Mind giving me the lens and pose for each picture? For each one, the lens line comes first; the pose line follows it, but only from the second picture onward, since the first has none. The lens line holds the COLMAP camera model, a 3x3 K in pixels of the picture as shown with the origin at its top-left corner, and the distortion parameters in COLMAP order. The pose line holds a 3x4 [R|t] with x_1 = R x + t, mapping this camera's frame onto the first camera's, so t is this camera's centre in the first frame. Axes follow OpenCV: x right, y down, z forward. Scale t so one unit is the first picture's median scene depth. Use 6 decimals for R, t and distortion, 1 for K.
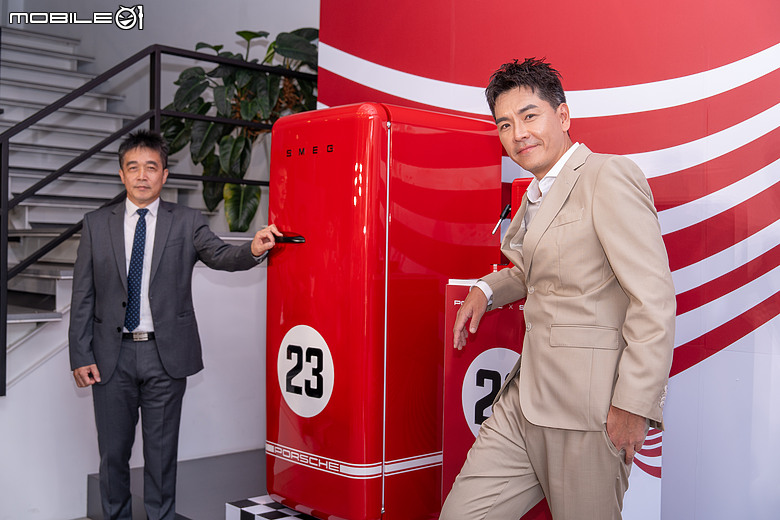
lens RADIAL K [[914.0, 0, 390.0], [0, 914.0, 260.0], [0, 0, 1]] dist [0.008006, -0.000002]
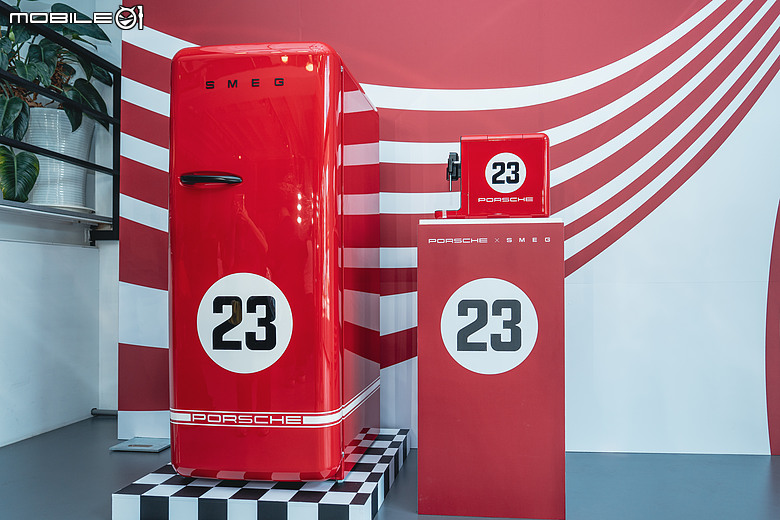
lens RADIAL K [[546.0, 0, 440.0], [0, 546.0, 274.9], [0, 0, 1]] dist [-0.006437, 0.001496]
pose [[0.749362, -0.012814, 0.662037, -0.210100], [0.021918, 0.999745, -0.005459, 0.055160], [-0.661798, 0.018601, 0.749452, 0.316025]]
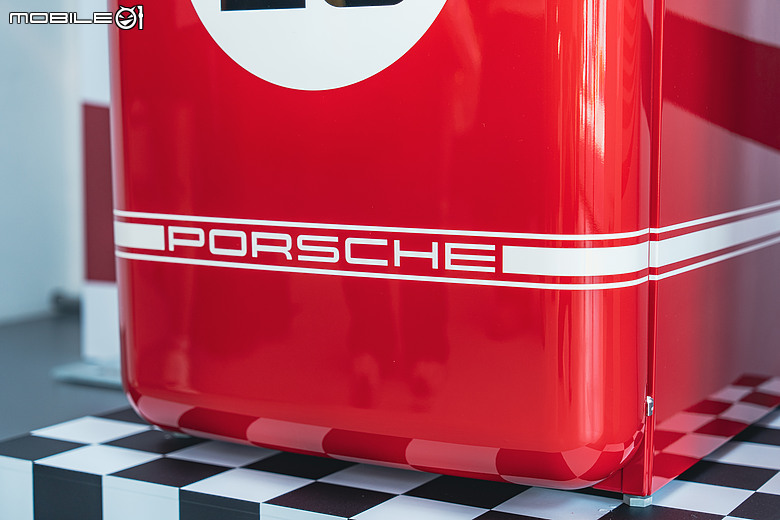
lens RADIAL K [[1412.4, 0, 390.0], [0, 1412.4, 260.0], [0, 0, 1]] dist [-0.008551, 0.060002]
pose [[0.953855, -0.047139, 0.296545, -0.134681], [0.015430, 0.993990, 0.108375, 0.120704], [-0.299872, -0.098799, 0.948850, 0.411671]]
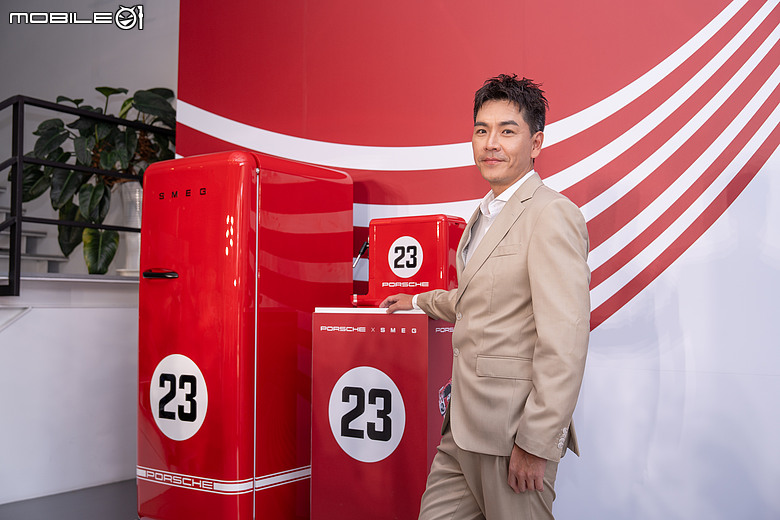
lens RADIAL K [[840.9, 0, 390.0], [0, 840.9, 260.0], [0, 0, 1]] dist [-0.004431, 0.007903]
pose [[0.978024, -0.001119, 0.208487, -0.037859], [0.013965, 0.998091, -0.060158, 0.015984], [-0.208022, 0.061747, 0.976173, -0.018149]]
